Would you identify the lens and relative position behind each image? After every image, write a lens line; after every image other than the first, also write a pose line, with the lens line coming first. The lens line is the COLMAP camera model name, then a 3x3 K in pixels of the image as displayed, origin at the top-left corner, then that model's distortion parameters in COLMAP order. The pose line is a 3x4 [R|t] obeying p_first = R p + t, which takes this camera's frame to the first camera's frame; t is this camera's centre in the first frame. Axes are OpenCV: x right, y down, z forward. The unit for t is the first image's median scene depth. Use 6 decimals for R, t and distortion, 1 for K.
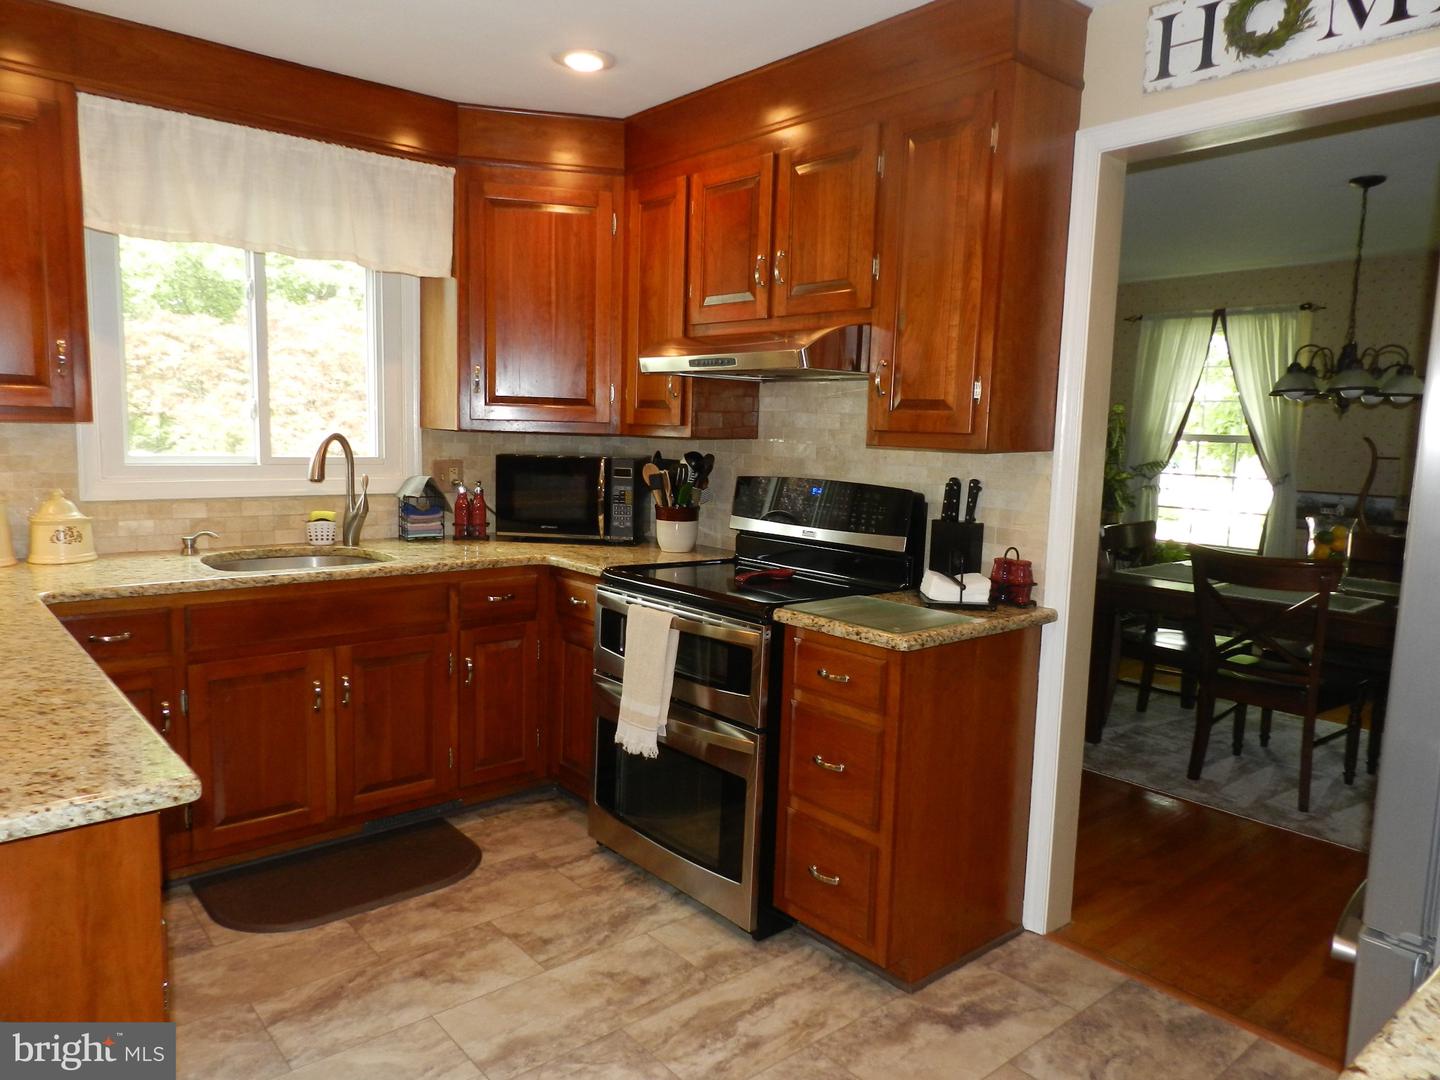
lens RADIAL K [[983.1, 0, 720.0], [0, 983.1, 540.0], [0, 0, 1]] dist [0.003988, 0.000805]
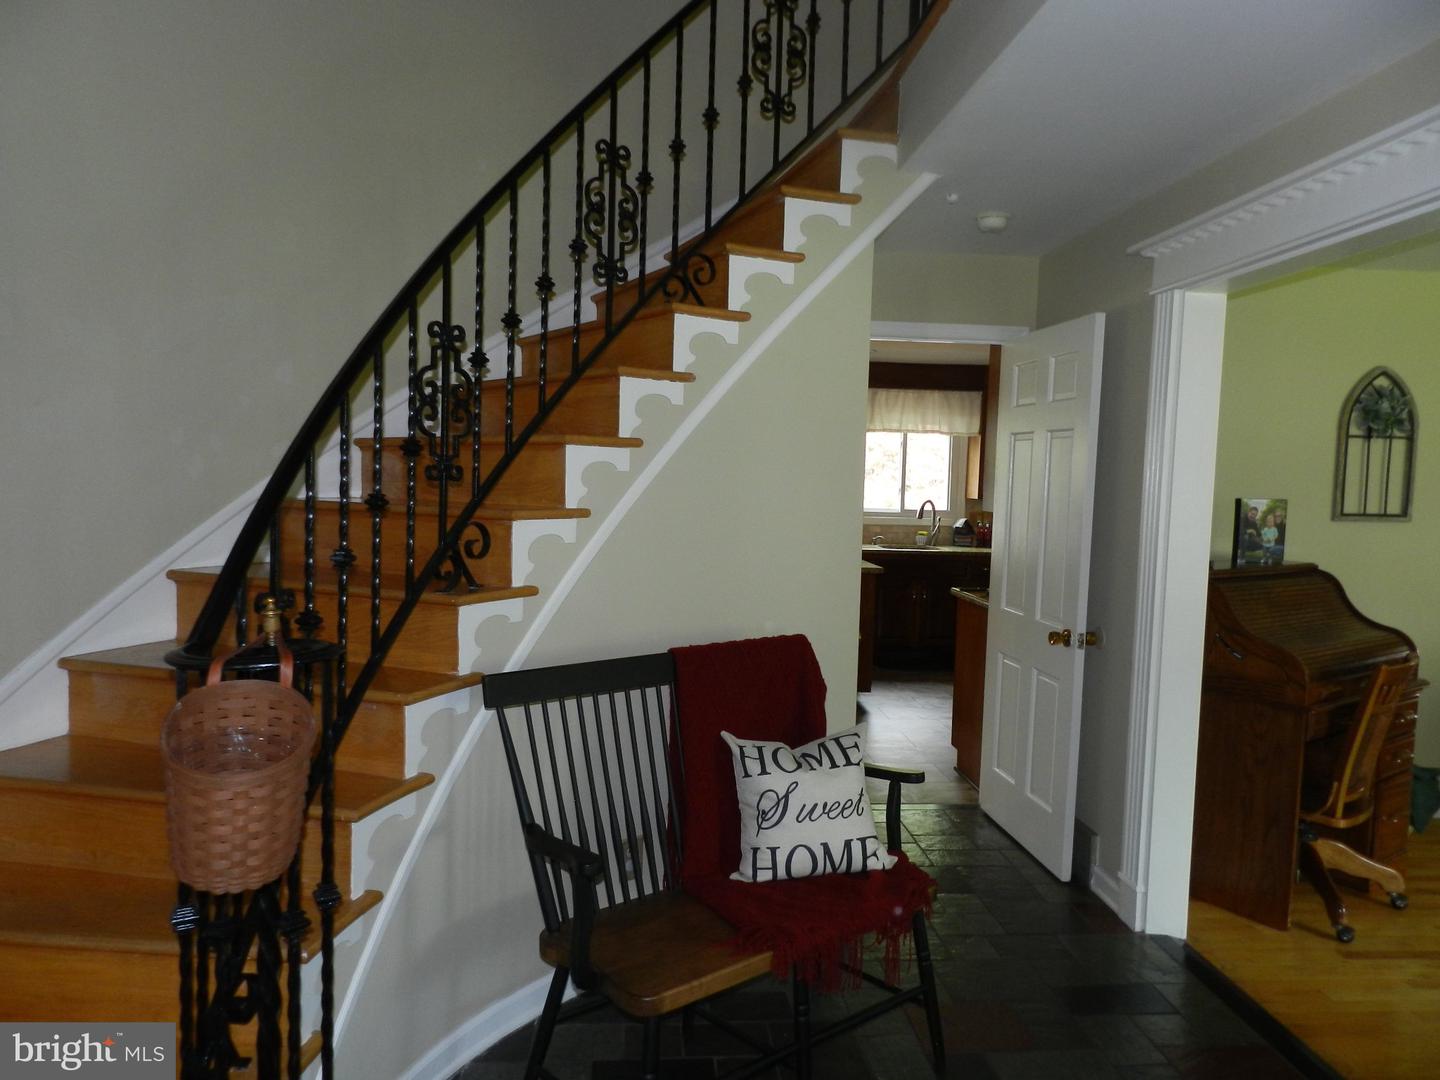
lens RADIAL K [[983.1, 0, 720.0], [0, 983.1, 540.0], [0, 0, 1]] dist [0.003988, 0.000805]
pose [[0.817742, 0.030596, -0.574772, 0.695537], [-0.071612, 0.996235, -0.048854, 0.171681], [0.571113, 0.081111, 0.816854, -1.511263]]
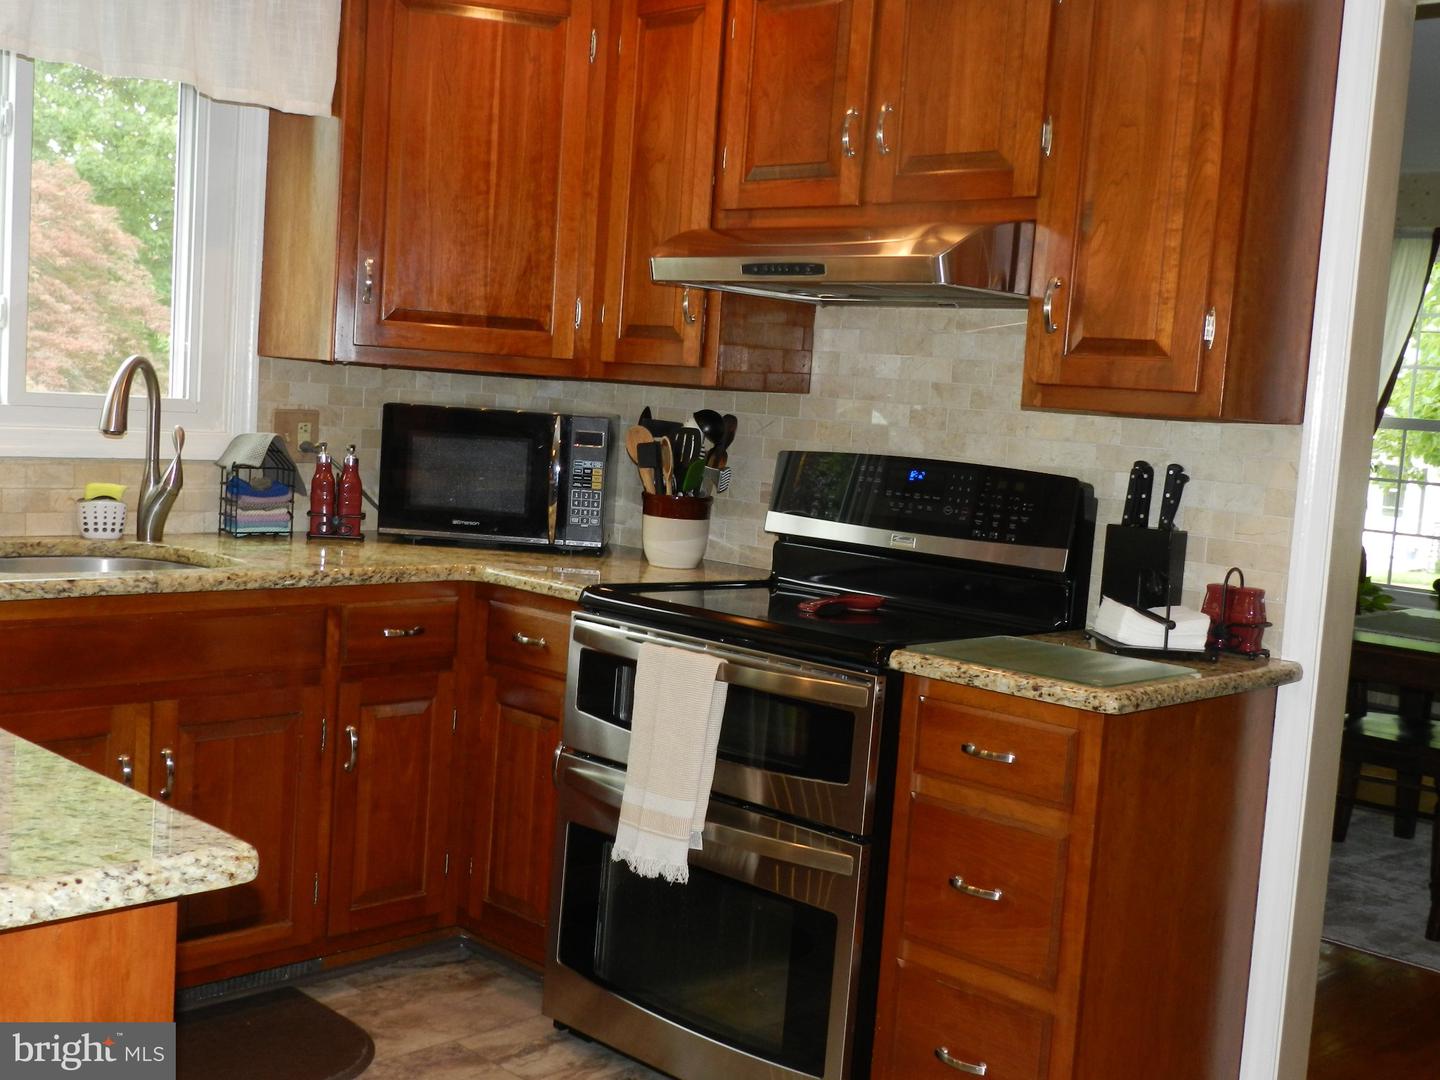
lens RADIAL K [[1636.5, 0, 720.0], [0, 1636.5, 540.0], [0, 0, 1]] dist [-0.010614, 0.019706]
pose [[0.995429, 0.029602, 0.090804, -0.133982], [-0.027703, 0.999372, -0.022107, 0.020301], [-0.091401, 0.019491, 0.995623, -0.057256]]
